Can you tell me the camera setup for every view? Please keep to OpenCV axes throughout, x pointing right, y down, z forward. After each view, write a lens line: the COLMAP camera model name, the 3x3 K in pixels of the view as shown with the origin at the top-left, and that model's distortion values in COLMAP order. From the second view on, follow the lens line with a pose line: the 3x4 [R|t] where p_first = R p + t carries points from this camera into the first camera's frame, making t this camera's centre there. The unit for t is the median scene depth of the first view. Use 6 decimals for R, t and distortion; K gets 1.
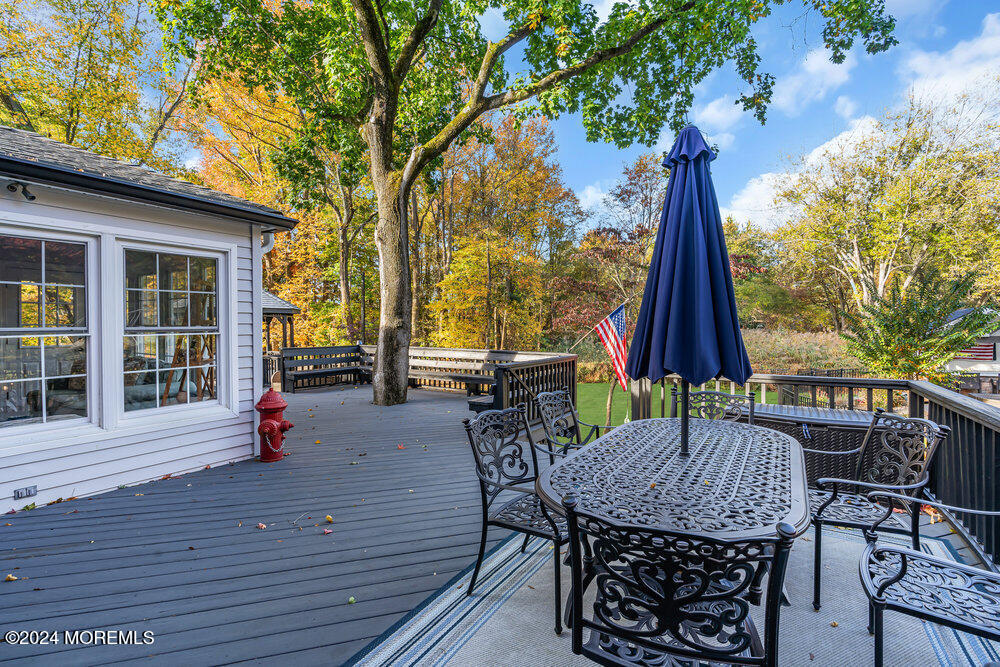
lens RADIAL K [[463.3, 0, 498.7], [0, 463.3, 332.5], [0, 0, 1]] dist [-0.004362, 0.001795]
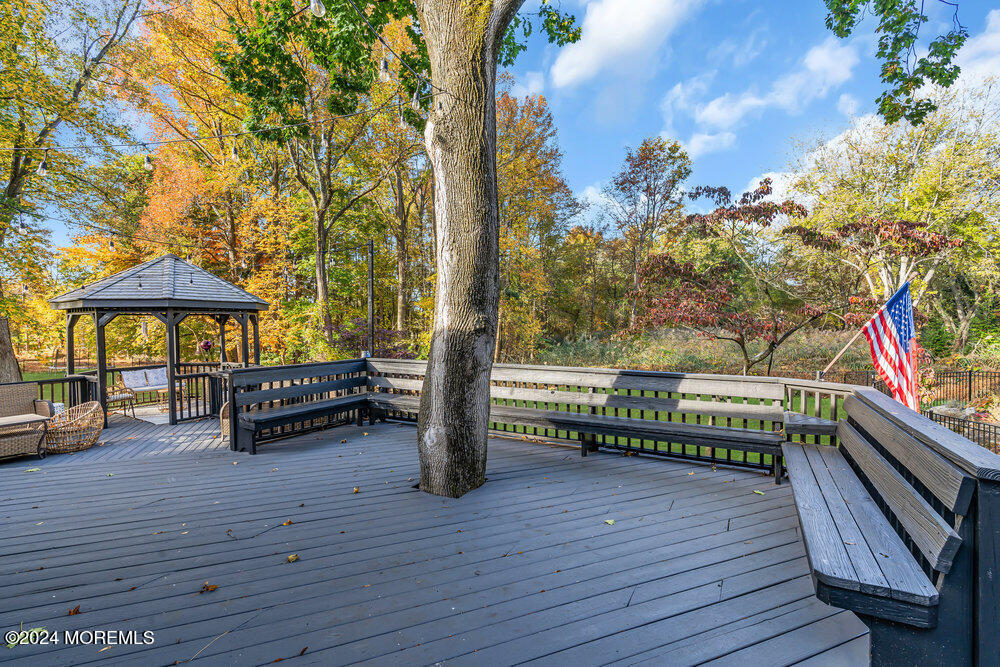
lens RADIAL K [[463.3, 0, 501.6], [0, 463.3, 331.5], [0, 0, 1]] dist [-0.004362, 0.001795]
pose [[0.998310, -0.006667, 0.057724, -0.051308], [0.006662, 0.999978, 0.000287, -0.002543], [-0.057724, 0.000098, 0.998333, 0.123386]]
